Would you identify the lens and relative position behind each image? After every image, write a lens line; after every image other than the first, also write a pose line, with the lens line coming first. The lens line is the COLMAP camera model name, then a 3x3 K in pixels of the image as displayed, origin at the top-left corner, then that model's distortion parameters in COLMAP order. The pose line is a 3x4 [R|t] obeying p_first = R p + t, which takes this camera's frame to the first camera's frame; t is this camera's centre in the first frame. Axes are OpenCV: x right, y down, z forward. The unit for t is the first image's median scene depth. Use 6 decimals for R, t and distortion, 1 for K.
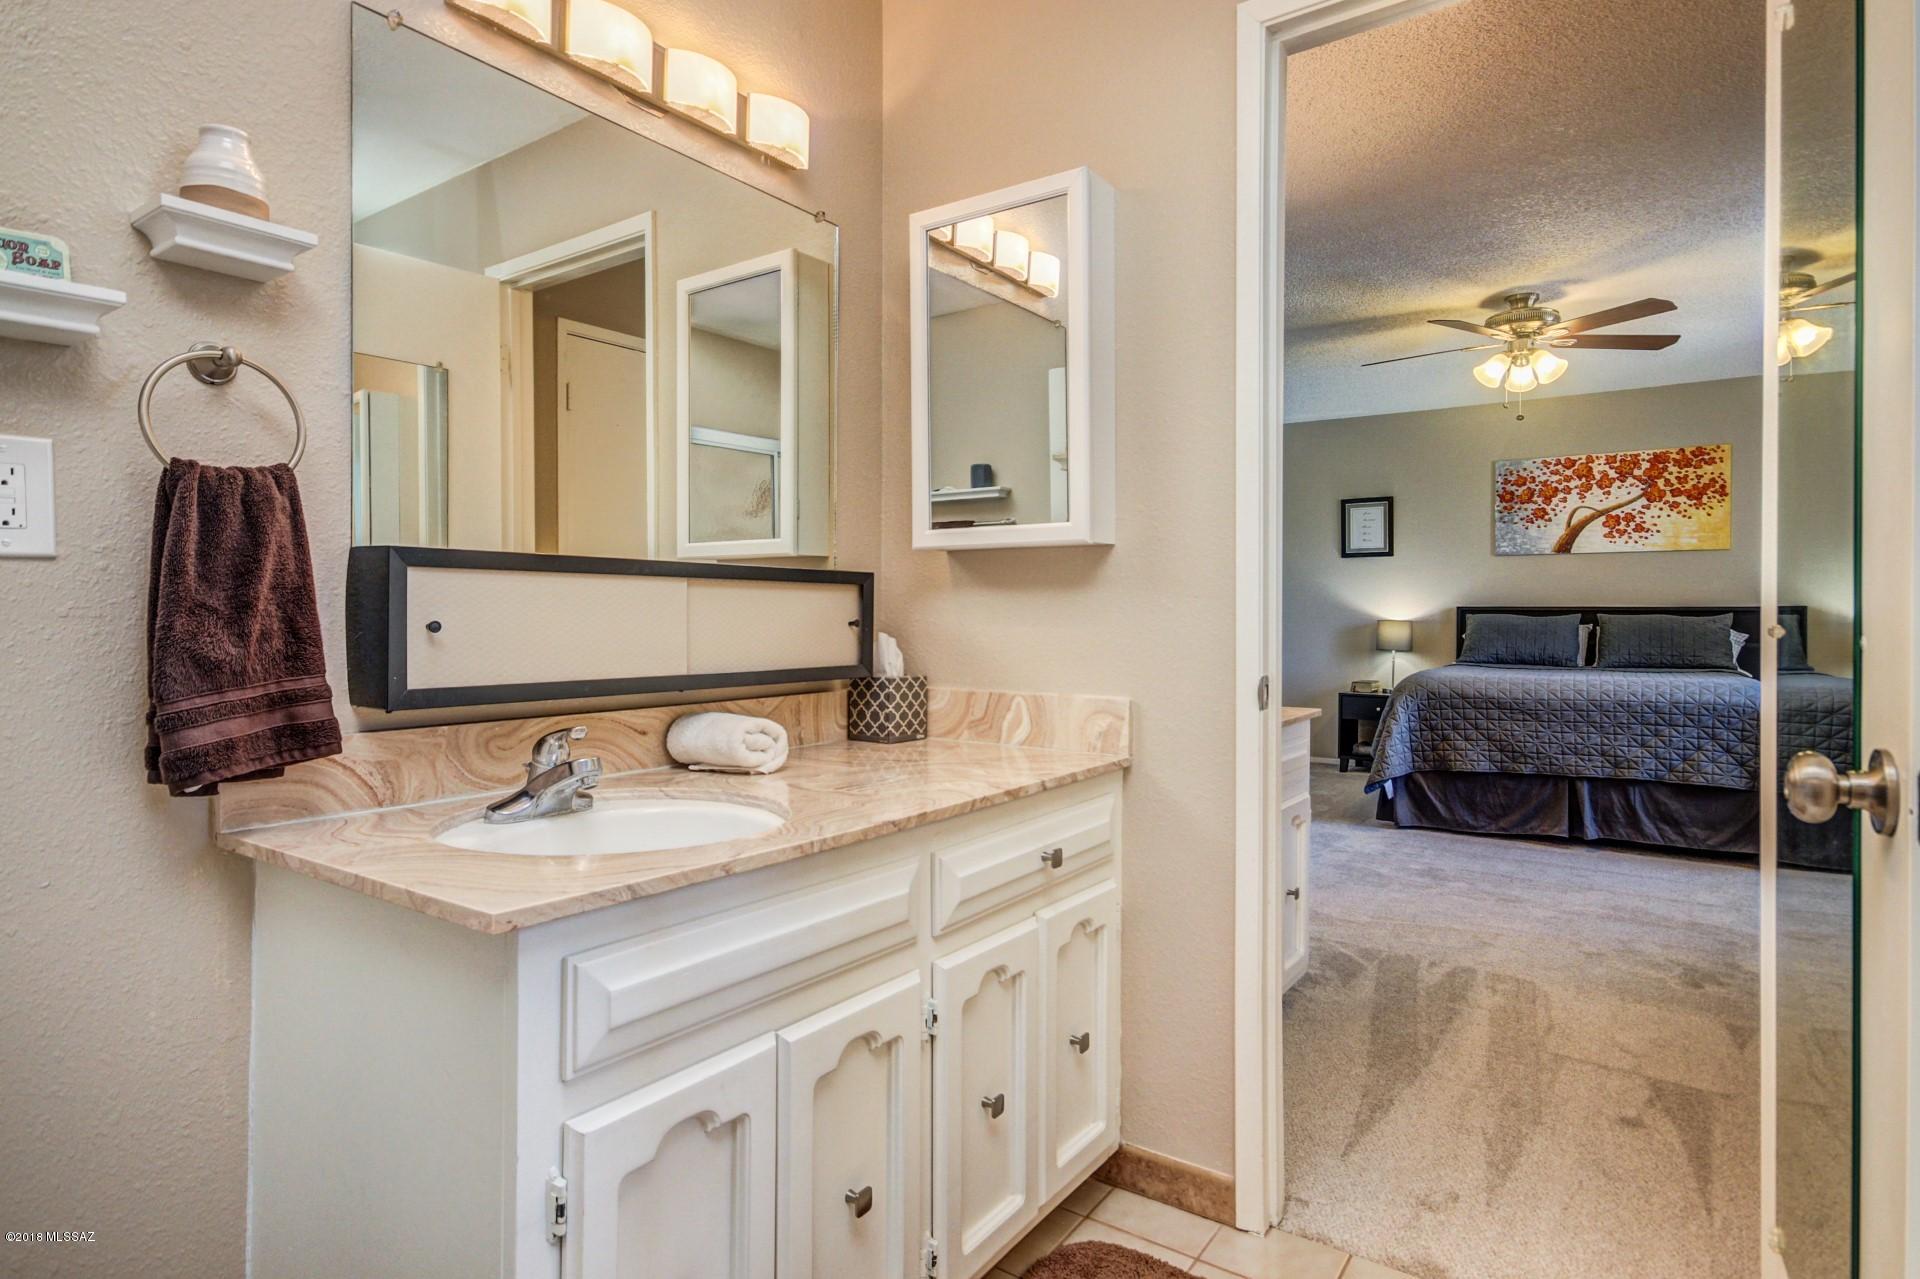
lens RADIAL K [[1036.7, 0, 980.7], [0, 1036.7, 620.2], [0, 0, 1]] dist [-0.000351, 0.019068]
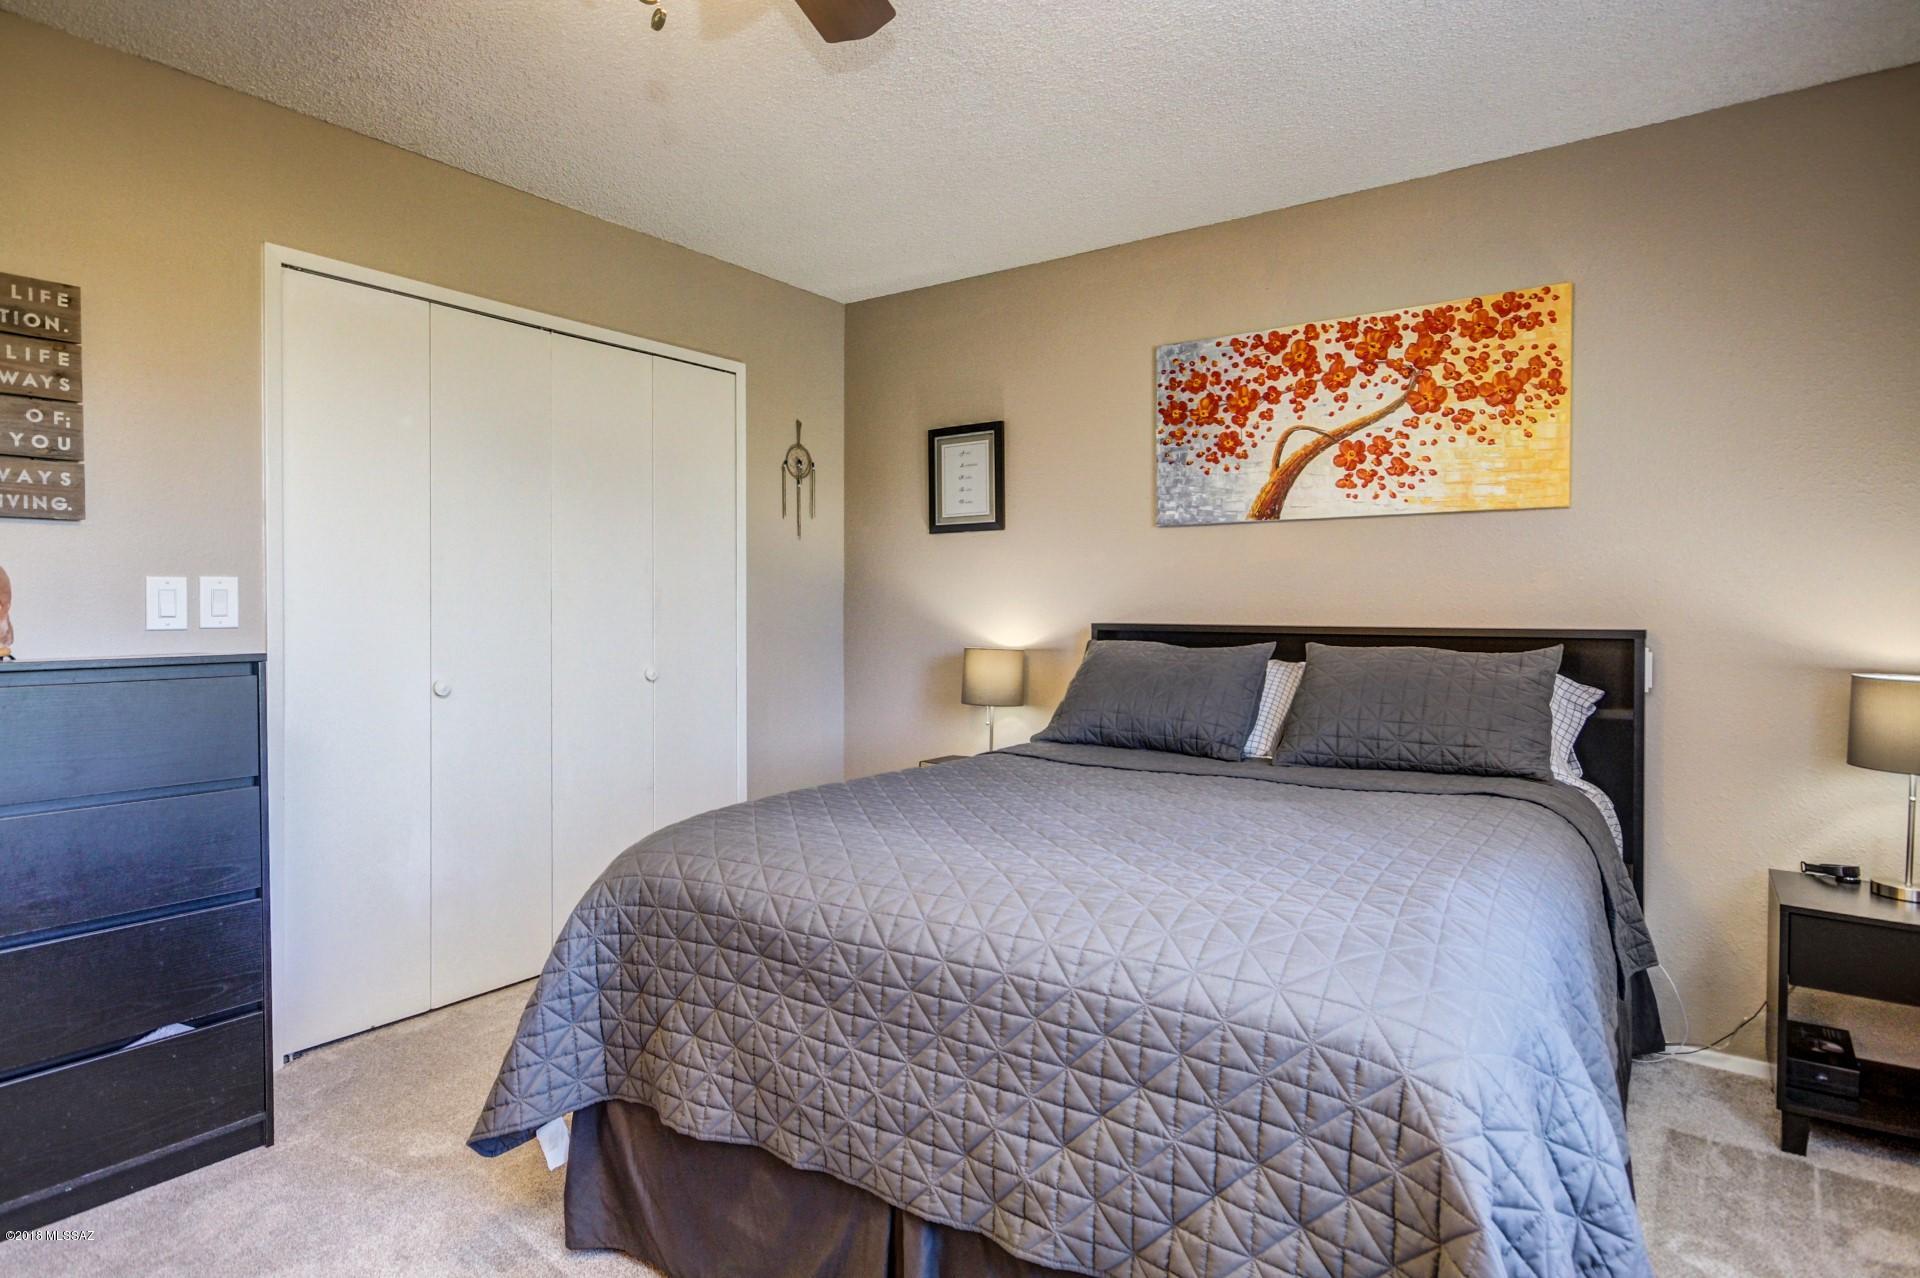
lens RADIAL K [[1034.3, 0, 986.1], [0, 1034.3, 613.0], [0, 0, 1]] dist [0.001004, 0.023894]
pose [[0.999939, -0.001098, -0.010966, 0.443917], [0.001090, 0.999999, -0.000734, -0.019661], [0.010967, 0.000722, 0.999940, 0.510161]]
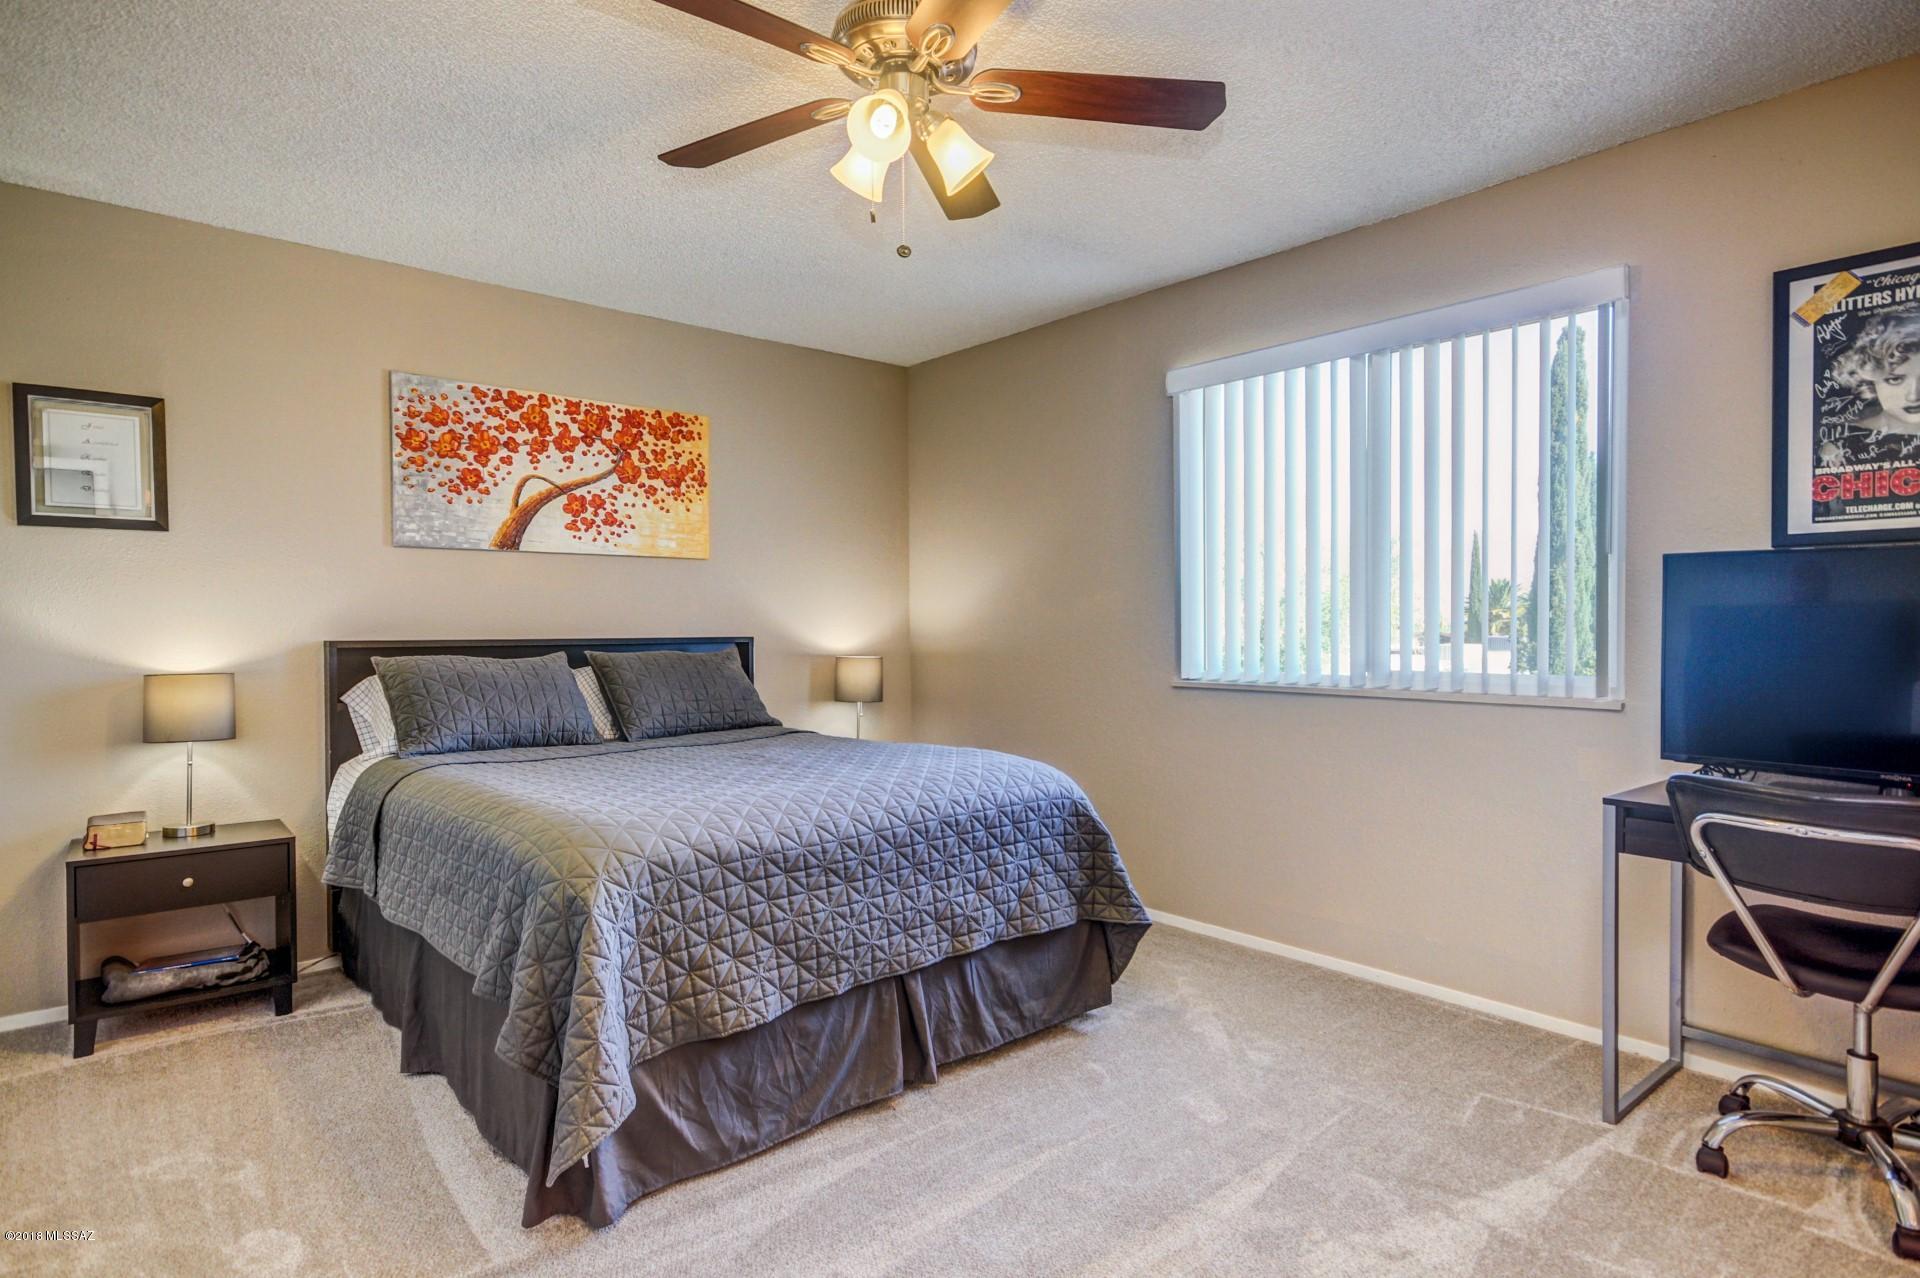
lens RADIAL K [[1036.0, 0, 948.8], [0, 1036.0, 645.8], [0, 0, 1]] dist [-0.012447, 0.021463]
pose [[0.259598, -0.022996, 0.965443, 0.052523], [0.010061, 0.999727, 0.021107, -0.020163], [-0.965664, 0.004234, 0.259758, 0.621355]]
